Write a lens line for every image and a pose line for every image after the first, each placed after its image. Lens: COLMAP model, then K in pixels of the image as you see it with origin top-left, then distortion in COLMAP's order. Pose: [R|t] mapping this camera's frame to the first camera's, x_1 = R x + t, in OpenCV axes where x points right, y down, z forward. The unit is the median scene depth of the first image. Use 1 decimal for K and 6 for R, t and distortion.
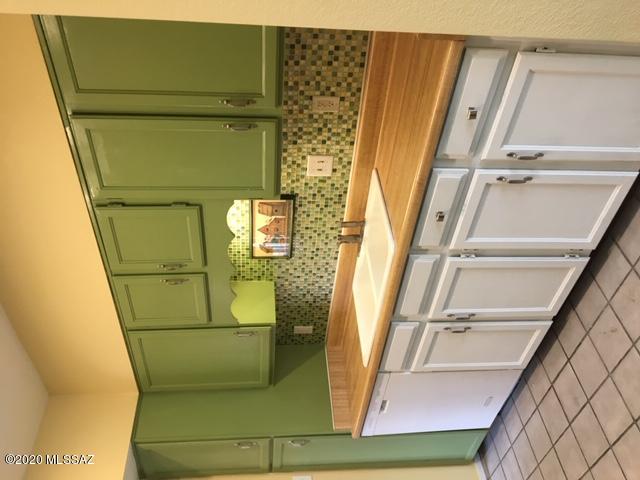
lens RADIAL K [[535.0, 0, 321.3], [0, 535.0, 236.9], [0, 0, 1]] dist [0.086282, -0.141747]
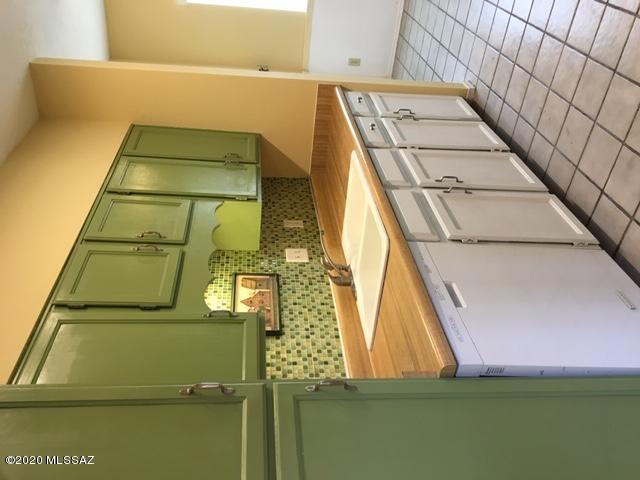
lens RADIAL K [[535.0, 0, 320.8], [0, 535.0, 236.8], [0, 0, 1]] dist [0.086282, -0.141747]
pose [[0.982657, -0.123249, 0.138542, -0.097792], [0.120979, -0.140101, -0.982719, 0.920103], [0.140529, 0.982437, -0.122760, 1.027045]]
